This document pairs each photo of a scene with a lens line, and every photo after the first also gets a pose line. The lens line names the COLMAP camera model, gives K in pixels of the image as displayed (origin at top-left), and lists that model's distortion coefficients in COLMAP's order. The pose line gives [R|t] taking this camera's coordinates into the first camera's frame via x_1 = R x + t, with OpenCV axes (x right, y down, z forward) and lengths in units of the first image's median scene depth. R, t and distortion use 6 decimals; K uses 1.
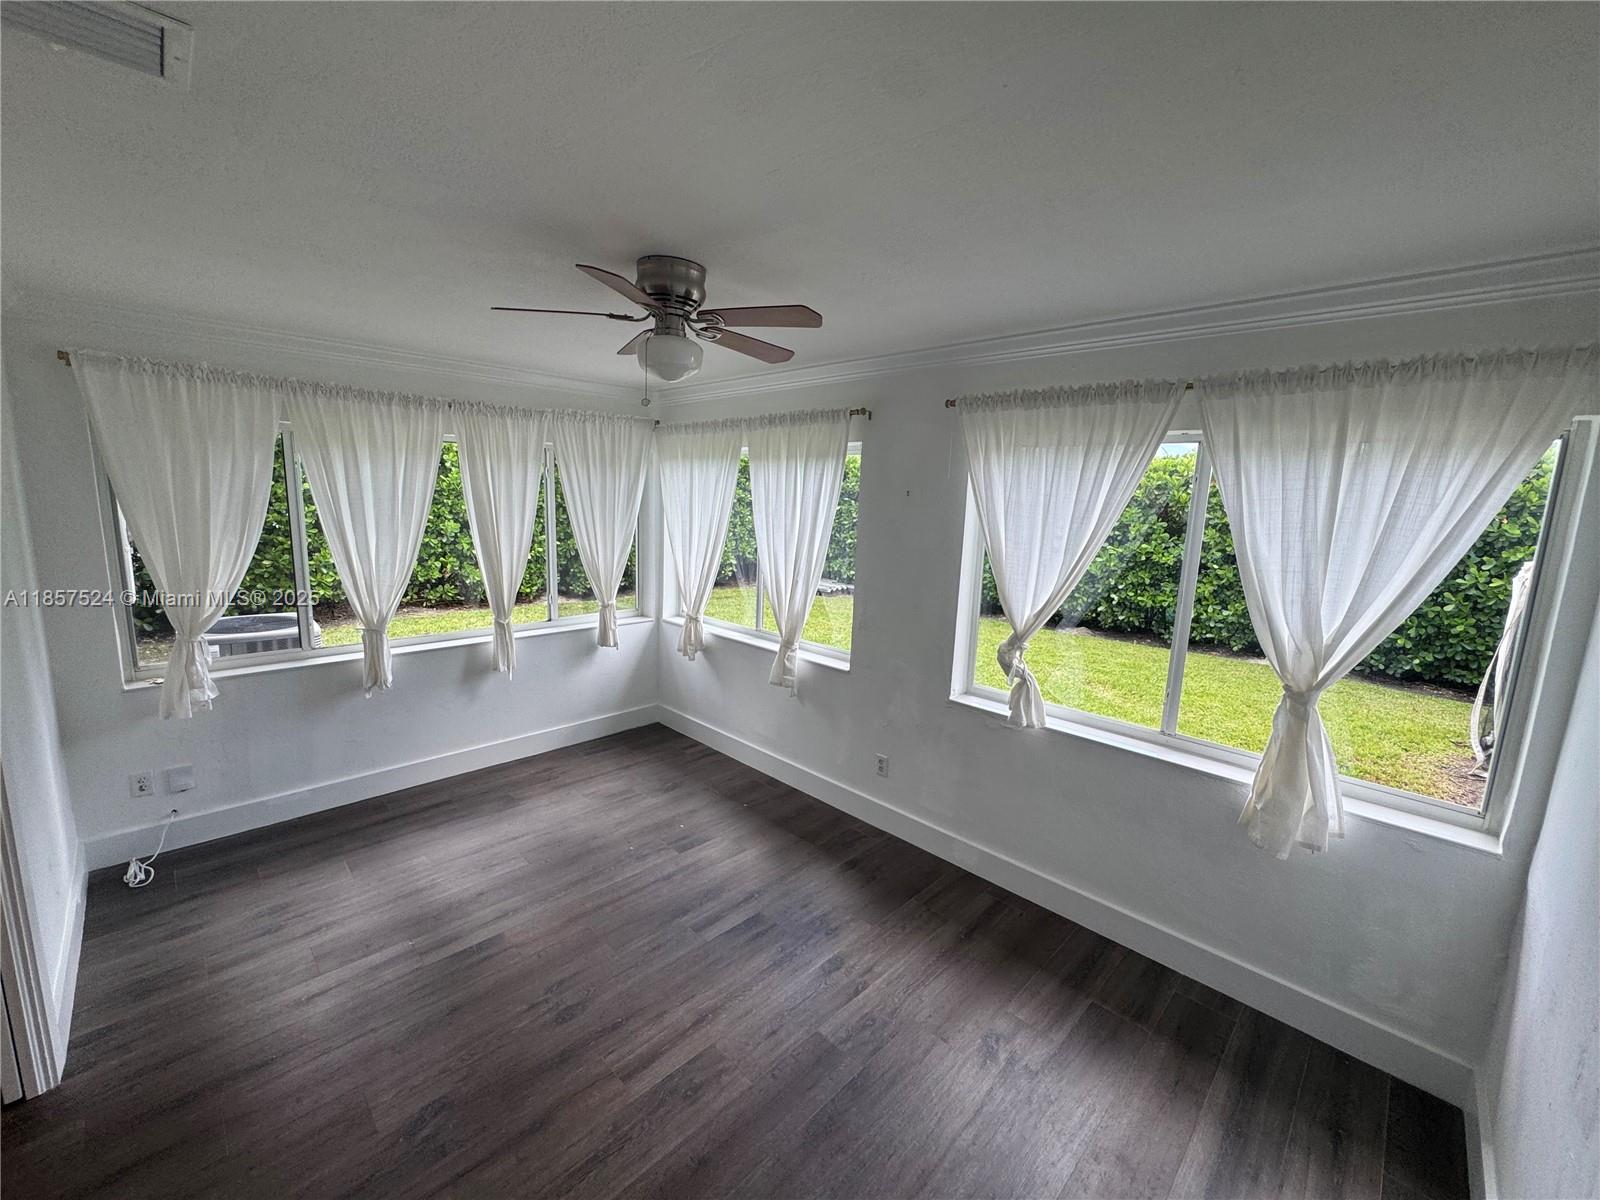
lens RADIAL K [[642.4, 0, 800.1], [0, 642.4, 601.8], [0, 0, 1]] dist [-0.005904, 0.000083]
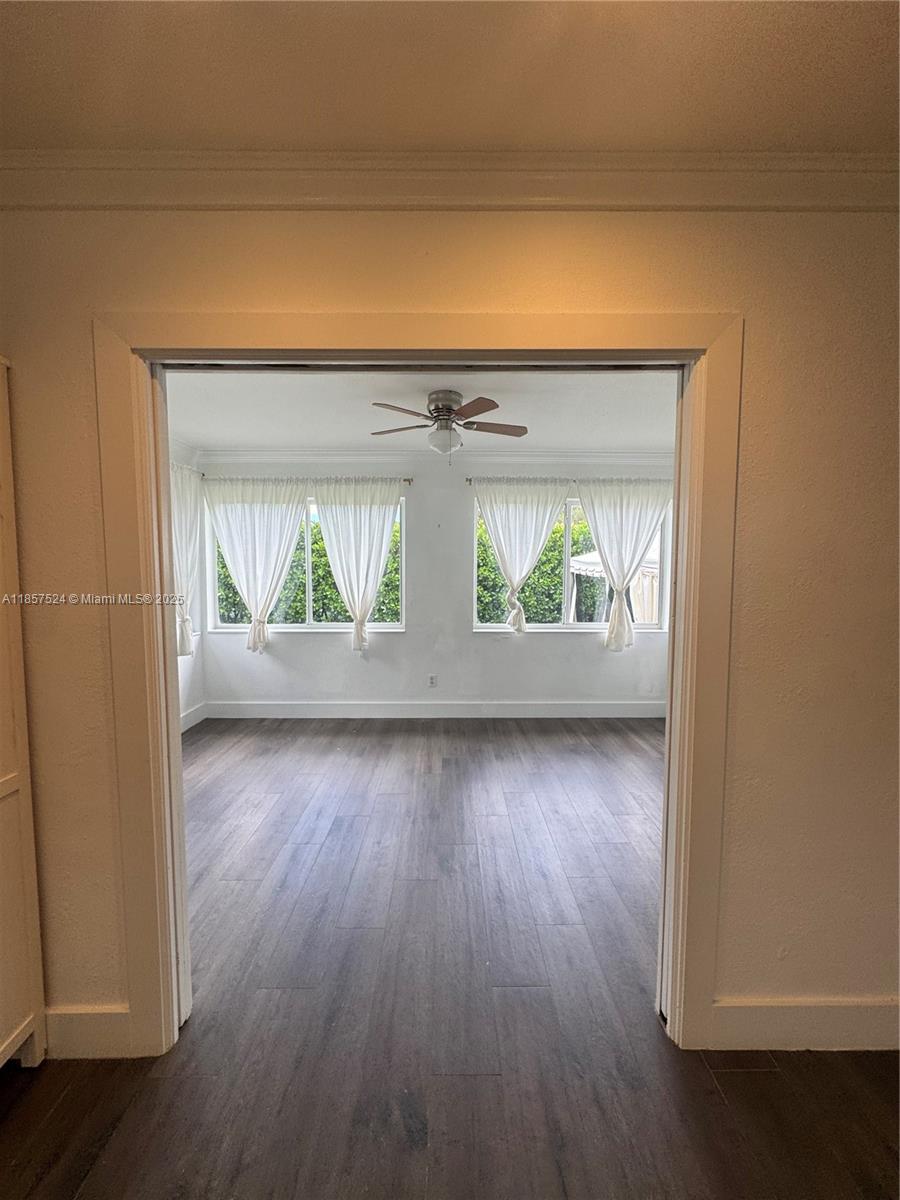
lens RADIAL K [[481.8, 0, 453.7], [0, 481.8, 603.6], [0, 0, 1]] dist [-0.005904, 0.000083]
pose [[0.706722, -0.088259, 0.701965, -0.734437], [0.138562, 0.990240, -0.014997, 0.074234], [-0.693790, 0.107864, 0.712054, 0.002181]]
